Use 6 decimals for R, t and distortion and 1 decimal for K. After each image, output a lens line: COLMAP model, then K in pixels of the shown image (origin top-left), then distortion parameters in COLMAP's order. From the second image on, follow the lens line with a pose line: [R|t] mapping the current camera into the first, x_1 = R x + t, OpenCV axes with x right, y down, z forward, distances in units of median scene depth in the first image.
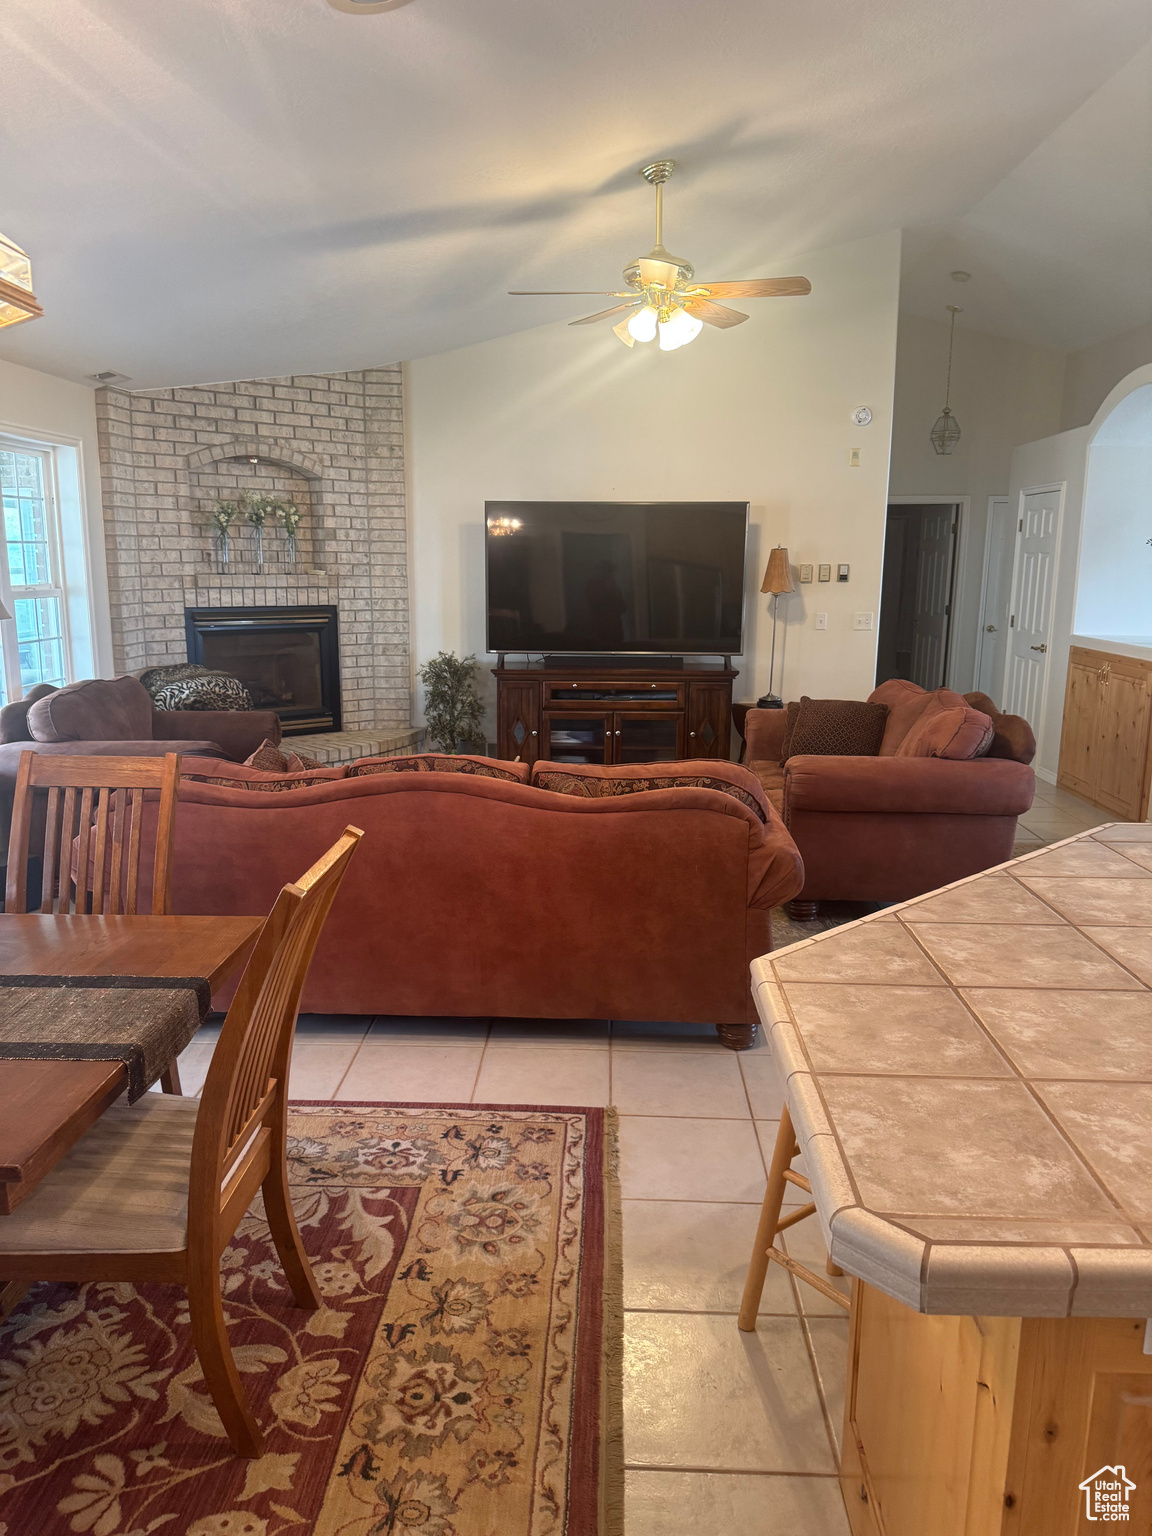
lens RADIAL K [[1078.1, 0, 574.4], [0, 1078.1, 775.9], [0, 0, 1]] dist [0.141987, -0.298988]
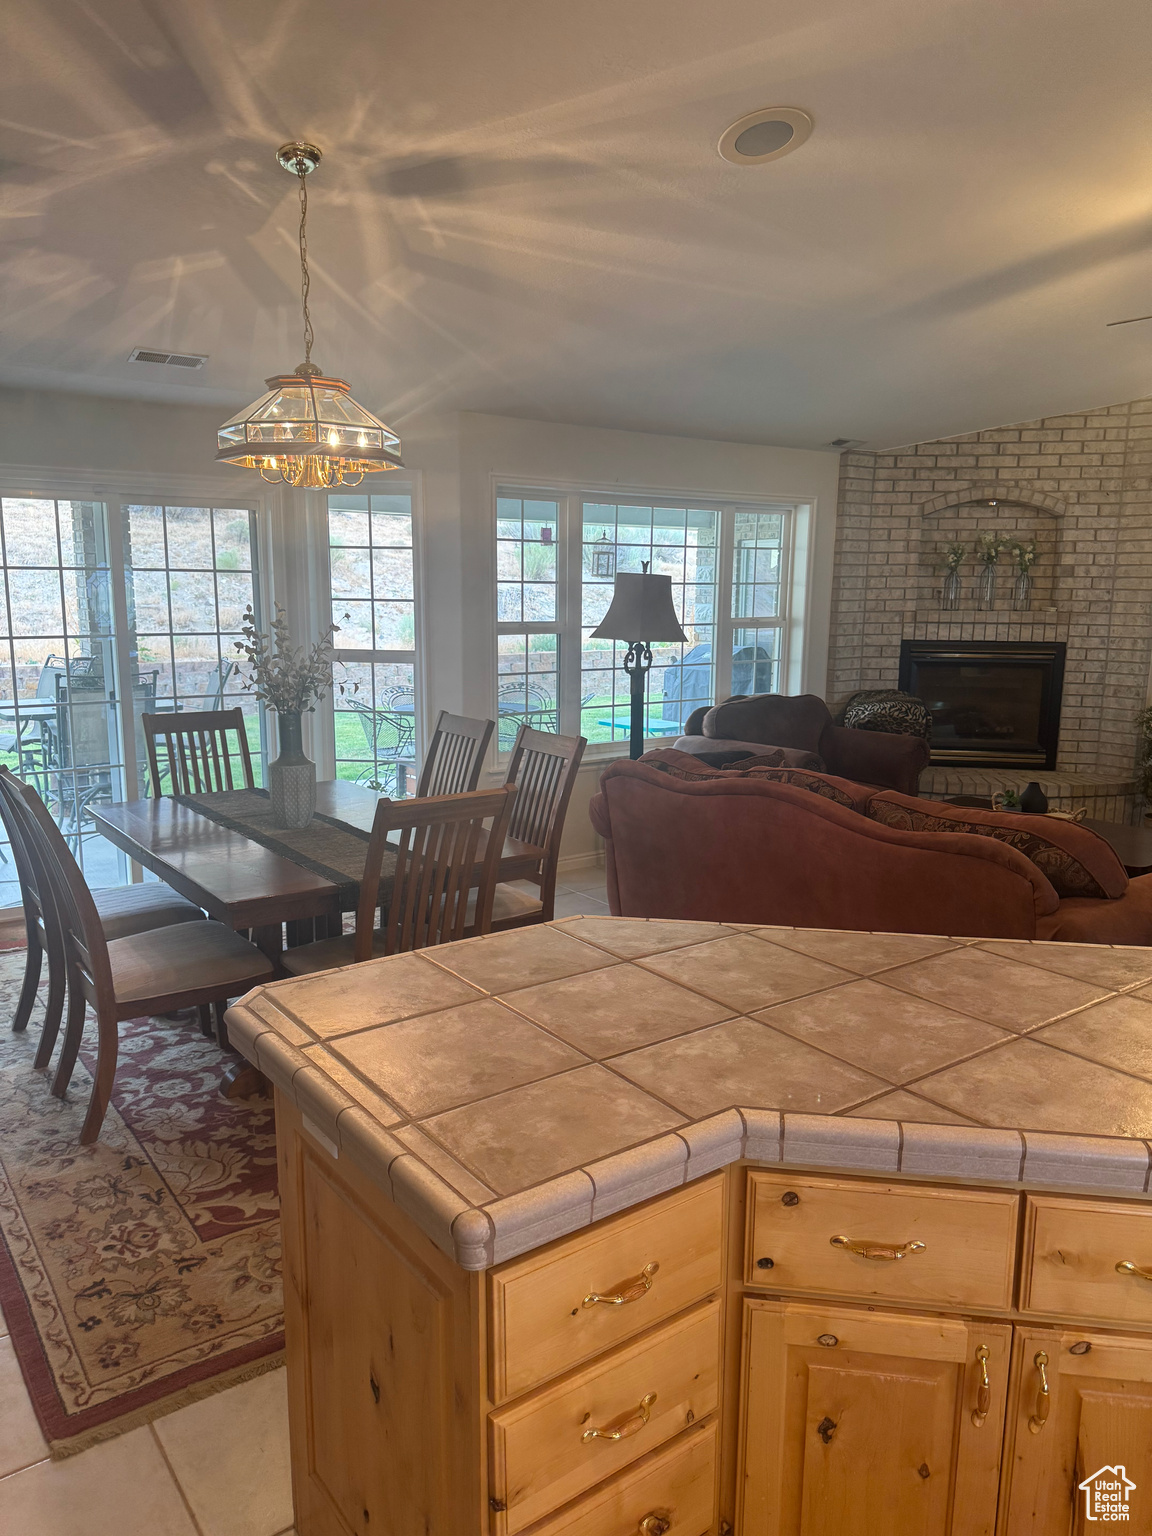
lens RADIAL K [[1082.5, 0, 574.0], [0, 1082.5, 778.0], [0, 0, 1]] dist [0.157284, -0.308609]
pose [[0.622863, 0.139012, -0.769881, 0.370585], [-0.160647, 0.985842, 0.048036, -0.017135], [0.765659, 0.093760, 0.636376, 0.052246]]
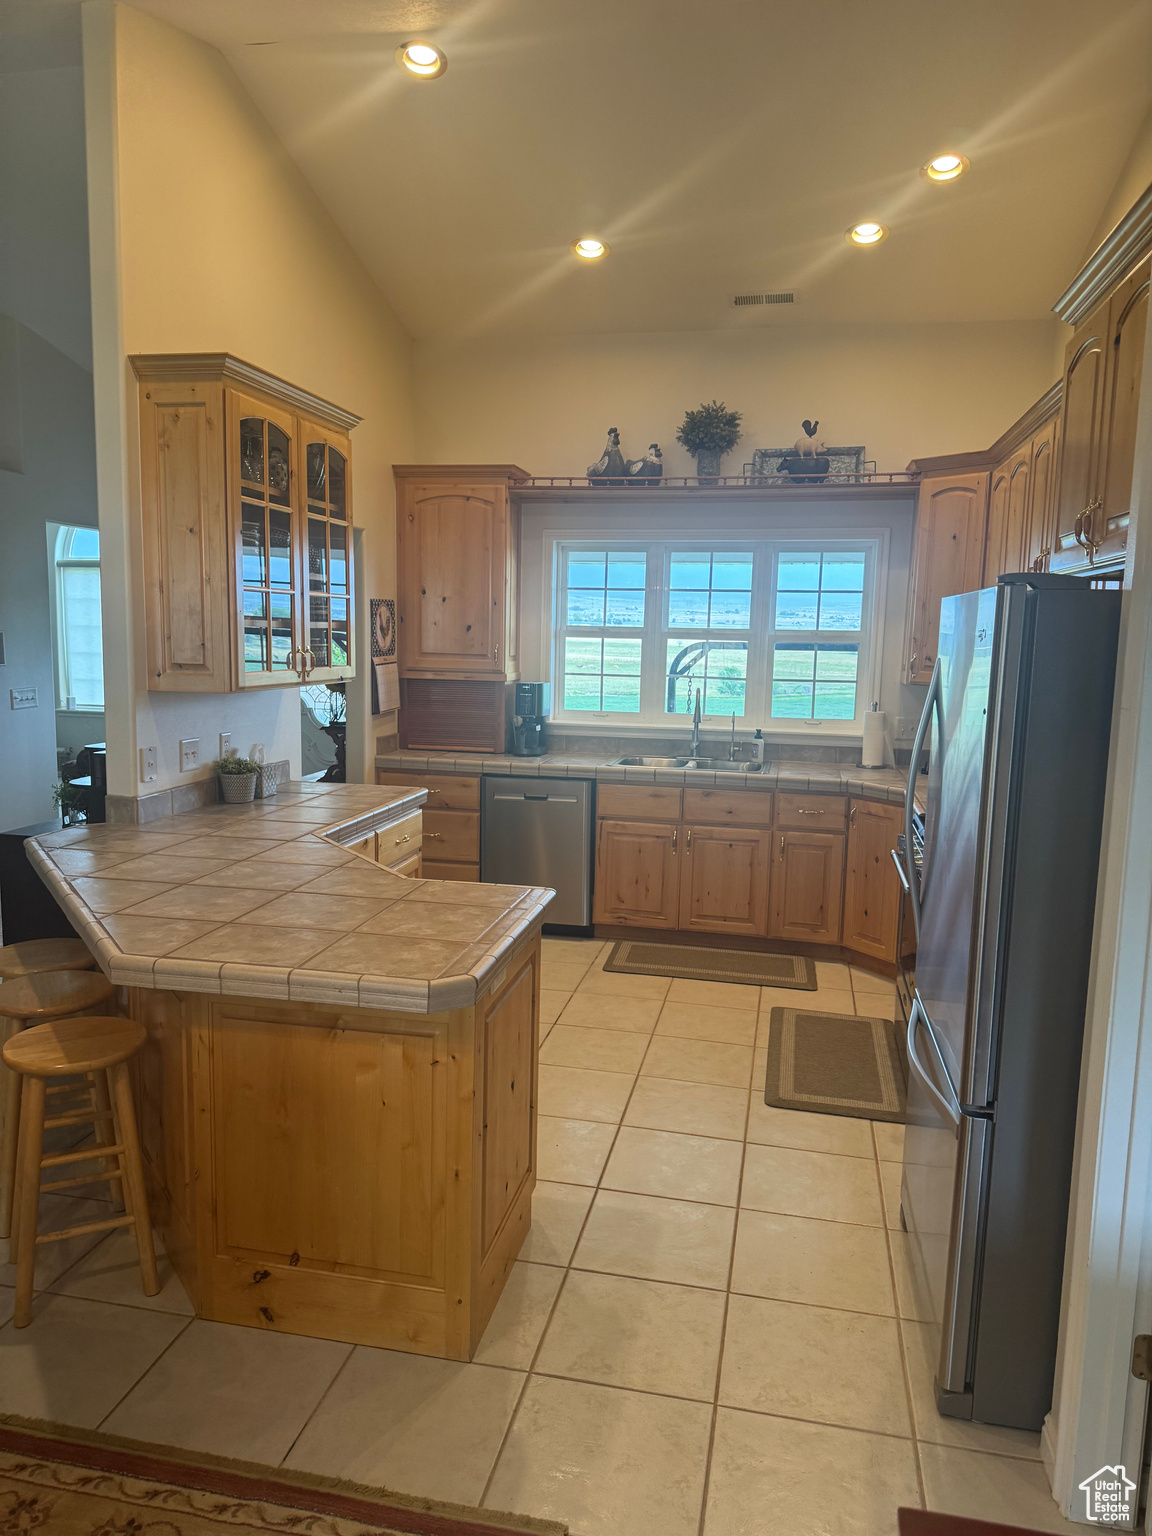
lens RADIAL K [[1082.5, 0, 574.0], [0, 1082.5, 778.0], [0, 0, 1]] dist [0.157284, -0.308609]
pose [[0.155856, -0.140908, 0.977678, -0.318558], [0.179688, 0.977303, 0.112209, -0.026827], [-0.971299, 0.158188, 0.177638, 0.072239]]
